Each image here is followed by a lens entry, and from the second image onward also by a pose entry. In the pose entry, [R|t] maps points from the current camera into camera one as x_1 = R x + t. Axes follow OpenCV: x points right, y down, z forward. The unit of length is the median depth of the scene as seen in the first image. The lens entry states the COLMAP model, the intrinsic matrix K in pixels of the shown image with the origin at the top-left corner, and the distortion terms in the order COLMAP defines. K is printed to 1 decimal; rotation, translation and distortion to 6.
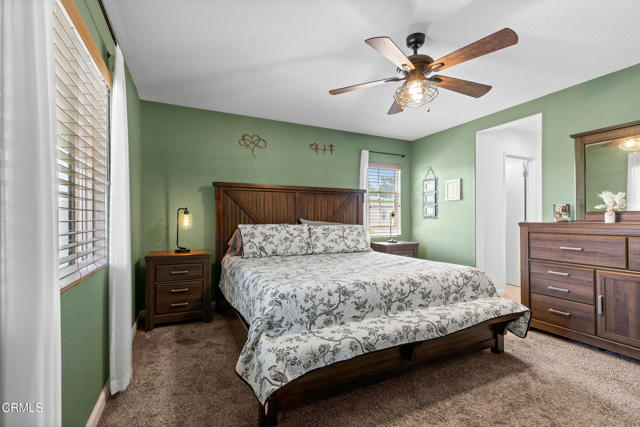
lens RADIAL K [[292.3, 0, 315.5], [0, 292.3, 217.5], [0, 0, 1]] dist [0.010221, -0.001309]
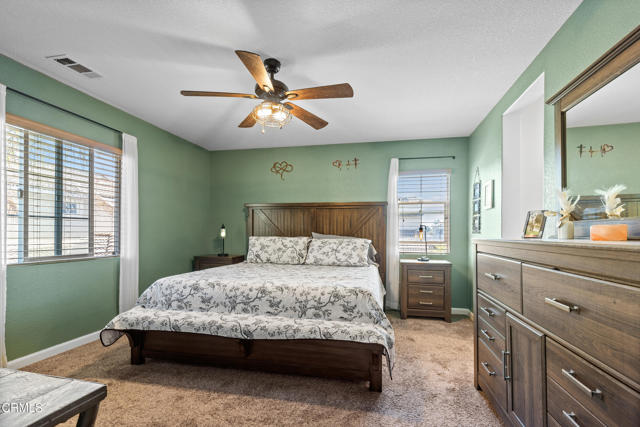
lens RADIAL K [[292.3, 0, 316.9], [0, 292.3, 232.3], [0, 0, 1]] dist [0.010221, -0.001309]
pose [[0.792900, 0.005095, -0.609330, 0.703566], [-0.005134, 0.999985, 0.001680, 0.002390], [0.609330, 0.001796, 0.792915, 0.158060]]
